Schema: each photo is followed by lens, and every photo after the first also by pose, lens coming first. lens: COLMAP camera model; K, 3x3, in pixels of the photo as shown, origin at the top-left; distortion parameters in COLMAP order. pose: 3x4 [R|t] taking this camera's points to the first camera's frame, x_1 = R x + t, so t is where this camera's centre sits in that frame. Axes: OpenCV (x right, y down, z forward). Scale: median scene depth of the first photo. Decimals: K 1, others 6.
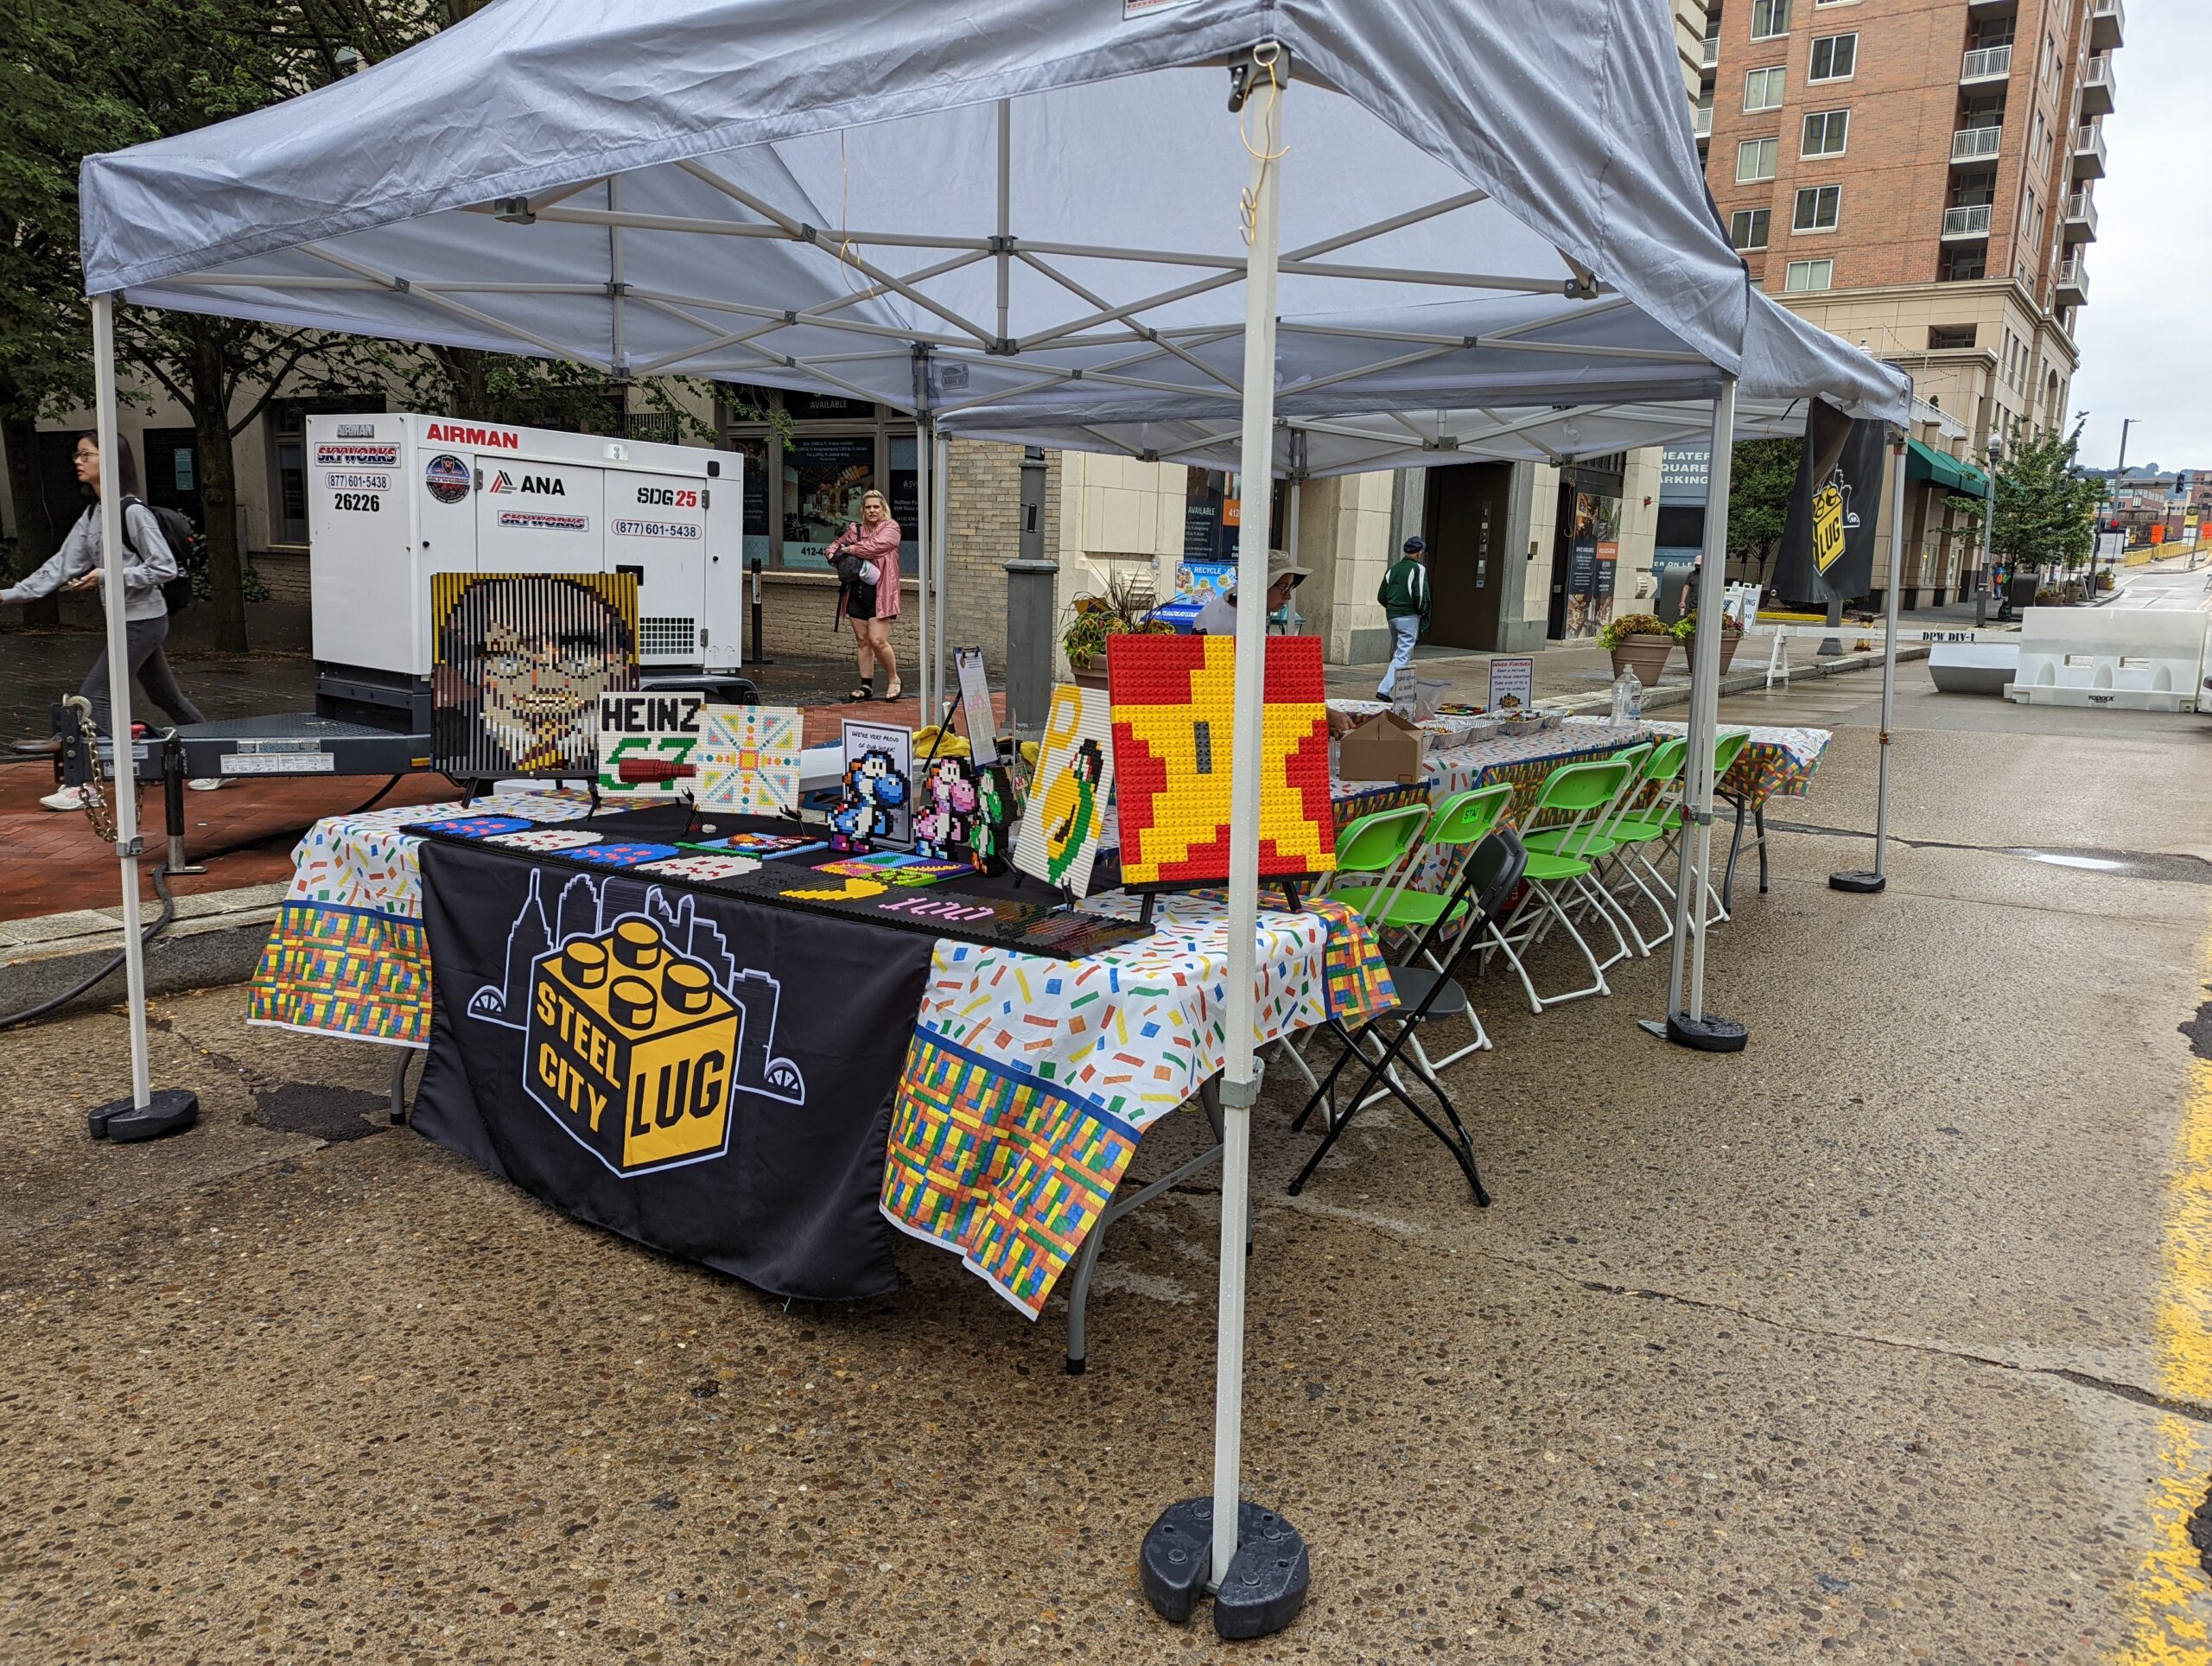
lens RADIAL K [[1556.8, 0, 1190.4], [0, 1556.8, 833.9], [0, 0, 1]] dist [0.110737, -0.194410]
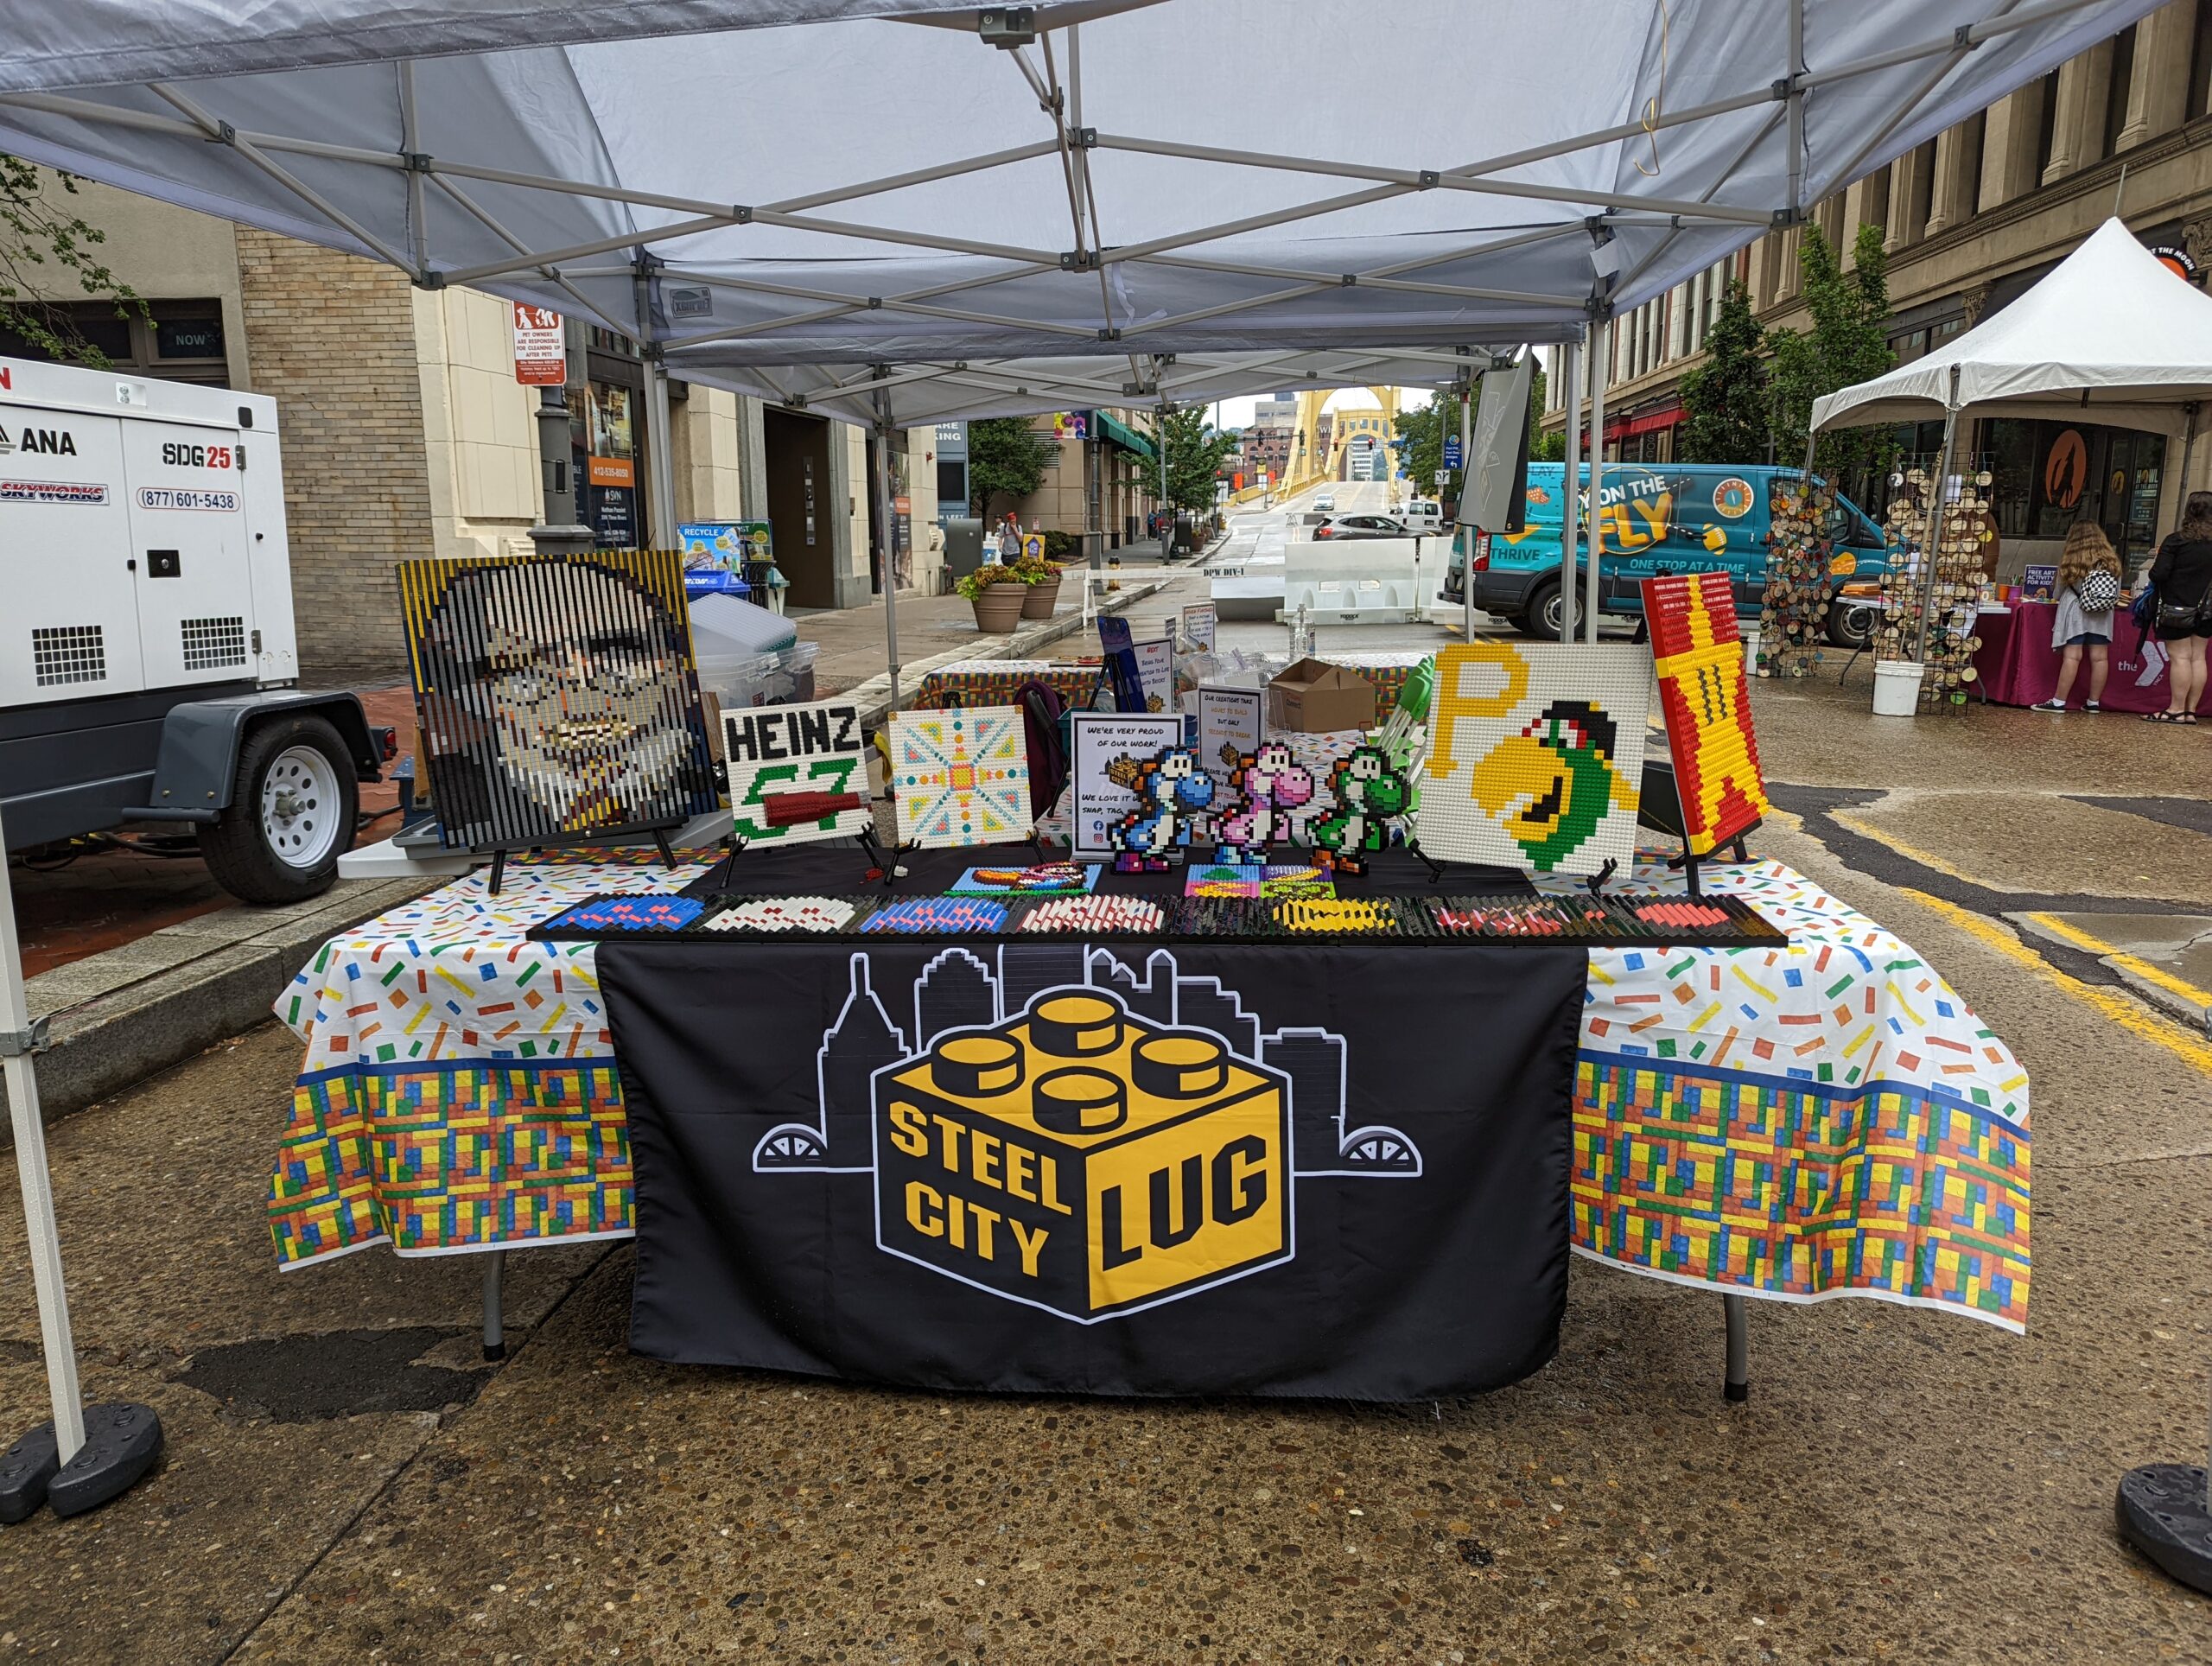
lens RADIAL K [[1502.0, 0, 1106.0], [0, 1502.0, 833.0], [0, 0, 1]] dist [0.081361, -0.080592]
pose [[0.876533, -0.131969, 0.462898, -0.585058], [0.117067, 0.991254, 0.060925, -0.058089], [-0.466889, 0.000787, 0.884315, 0.300428]]
